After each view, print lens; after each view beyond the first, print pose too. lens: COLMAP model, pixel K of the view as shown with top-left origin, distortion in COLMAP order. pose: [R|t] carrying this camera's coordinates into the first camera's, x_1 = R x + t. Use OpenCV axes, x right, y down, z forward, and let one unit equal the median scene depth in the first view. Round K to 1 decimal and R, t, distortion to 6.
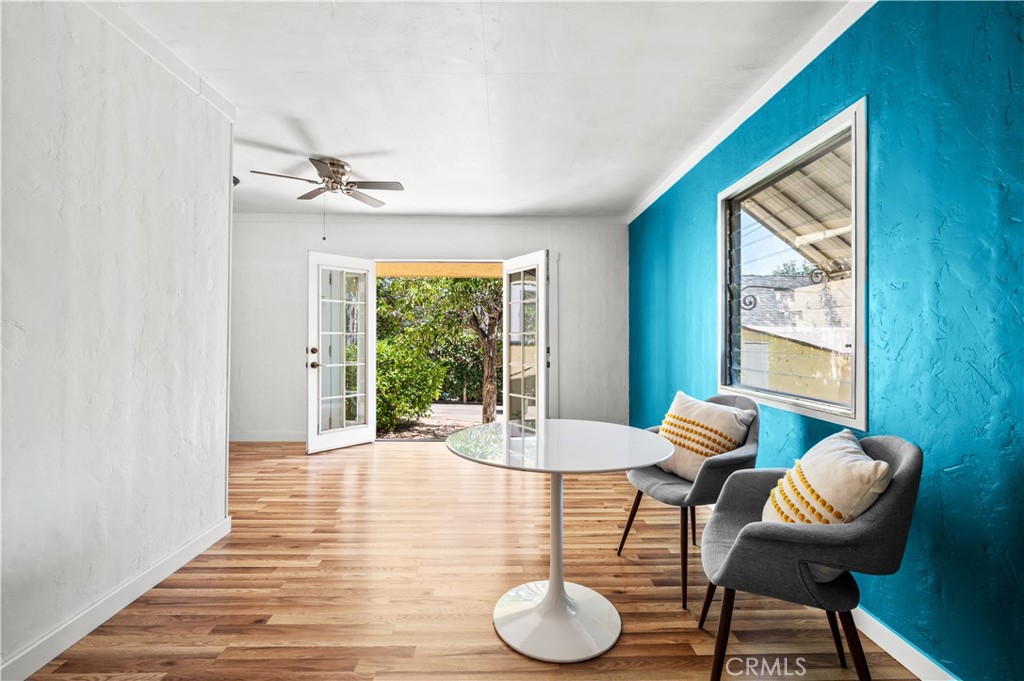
lens RADIAL K [[443.1, 0, 511.8], [0, 443.1, 337.6], [0, 0, 1]] dist [-0.001369, -0.000111]
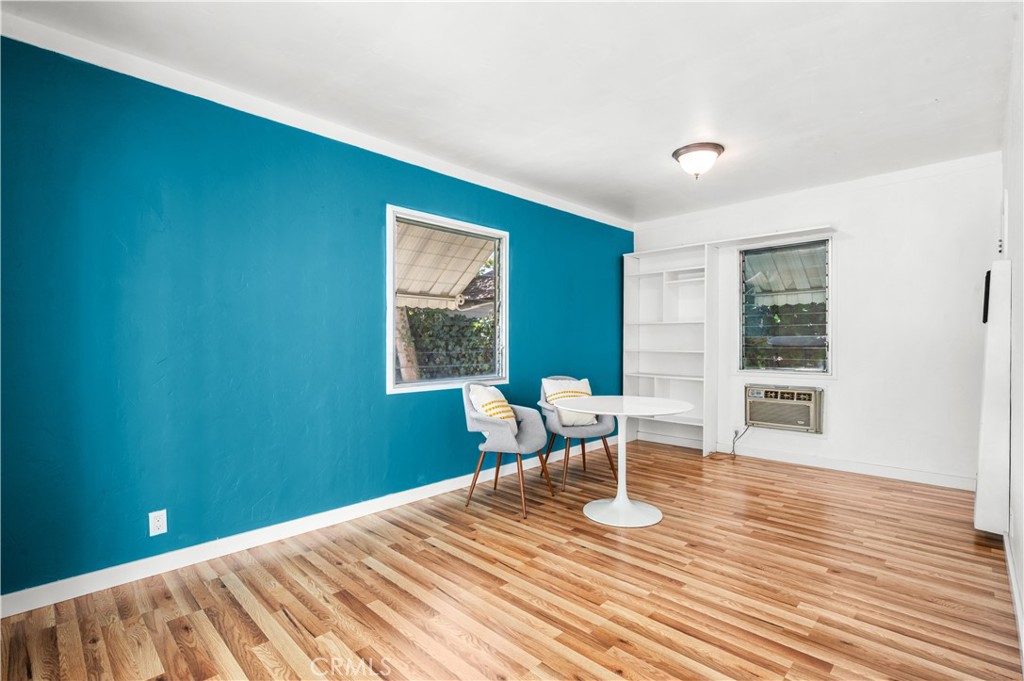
lens RADIAL K [[470.6, 0, 515.9], [0, 470.6, 344.2], [0, 0, 1]] dist [0.000998, 0.000133]
pose [[-0.697404, 0.000173, 0.716678, -0.702321], [0.001217, 0.999999, 0.000943, 0.008823], [-0.716677, 0.001530, -0.697404, 2.011767]]
